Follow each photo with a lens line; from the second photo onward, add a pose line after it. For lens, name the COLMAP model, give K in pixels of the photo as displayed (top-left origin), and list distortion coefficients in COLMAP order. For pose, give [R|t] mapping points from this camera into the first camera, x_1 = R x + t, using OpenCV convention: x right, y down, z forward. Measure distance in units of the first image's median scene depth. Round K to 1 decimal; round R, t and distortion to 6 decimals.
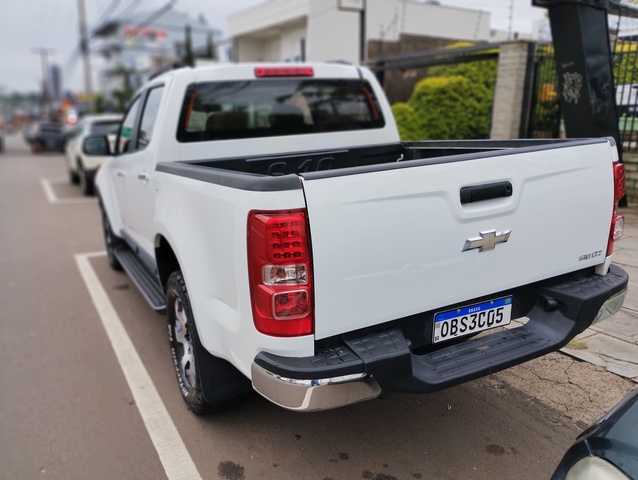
lens RADIAL K [[535.4, 0, 319.0], [0, 535.4, 240.0], [0, 0, 1]] dist [0.061774, -0.082257]
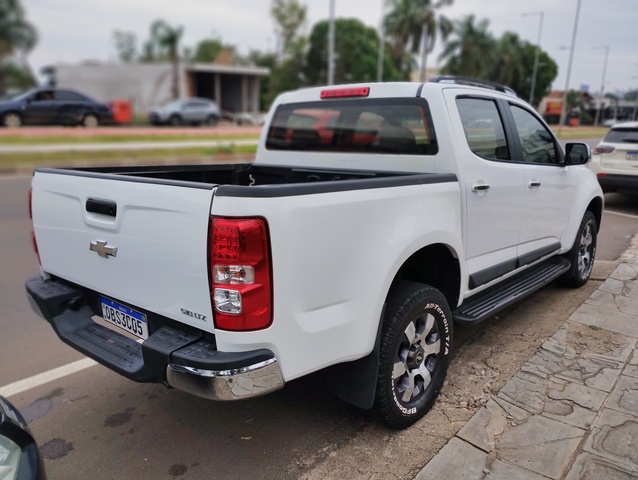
lens RADIAL K [[535.4, 0, 319.0], [0, 535.4, 240.0], [0, 0, 1]] dist [0.061774, -0.082257]
pose [[0.361017, 0.235567, -0.902316, 1.067322], [-0.231008, 0.960004, 0.158201, -0.217154], [0.903494, 0.151329, 0.400996, 0.656262]]
